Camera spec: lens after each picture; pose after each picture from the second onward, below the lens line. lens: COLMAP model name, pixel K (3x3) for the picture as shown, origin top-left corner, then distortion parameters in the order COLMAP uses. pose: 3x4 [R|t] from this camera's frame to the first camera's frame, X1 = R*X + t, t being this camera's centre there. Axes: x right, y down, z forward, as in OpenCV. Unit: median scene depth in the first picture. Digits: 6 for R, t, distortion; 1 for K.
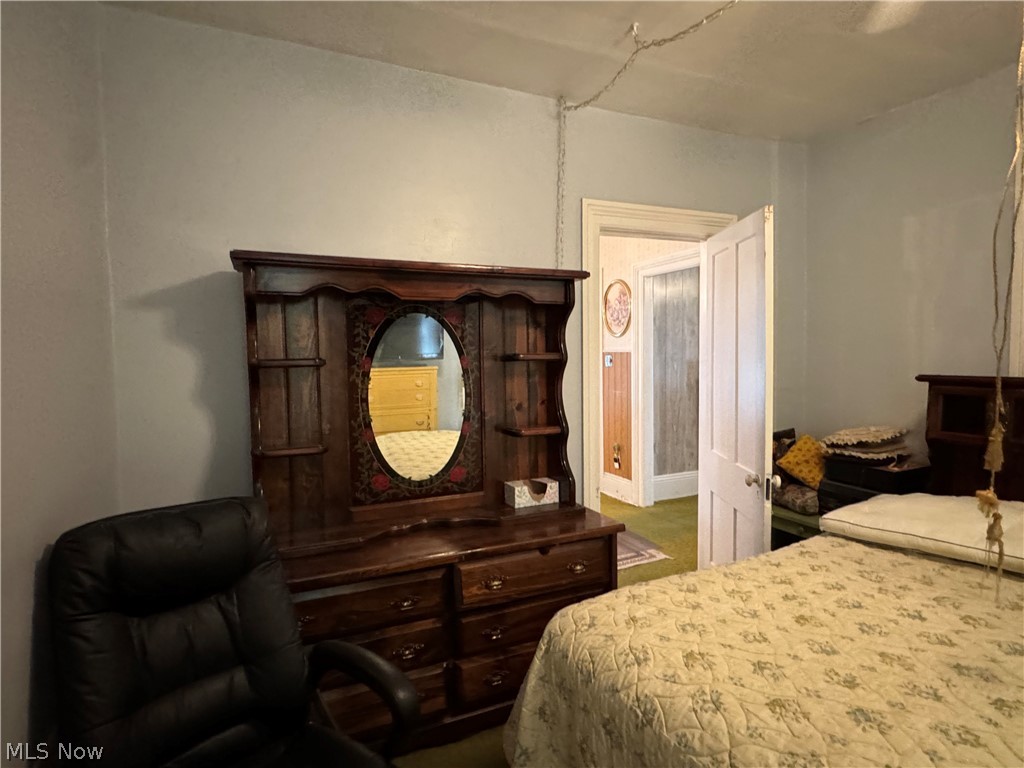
lens RADIAL K [[553.9, 0, 512.4], [0, 553.9, 379.6], [0, 0, 1]] dist [0.005942, -0.003356]
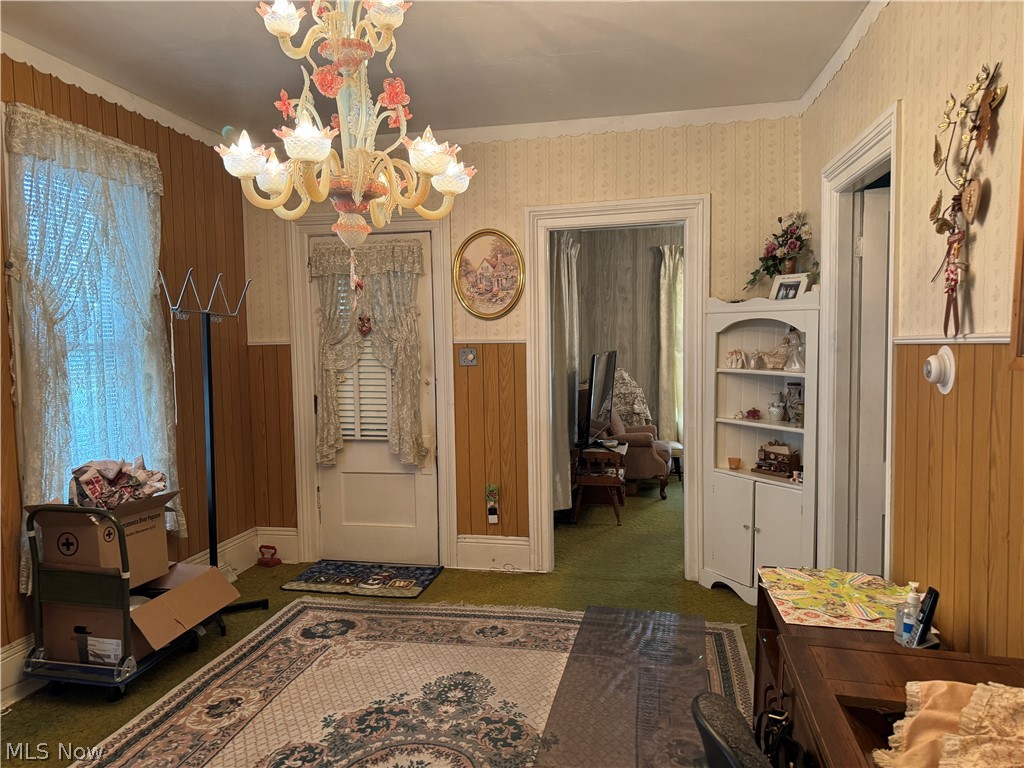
lens RADIAL K [[706.7, 0, 504.6], [0, 706.7, 382.1], [0, 0, 1]] dist [0.048032, 0.000661]
pose [[0.604025, -0.048967, 0.795459, -0.458513], [0.053948, 0.998333, 0.020490, -0.020846], [-0.795137, 0.030537, 0.605660, 0.496251]]
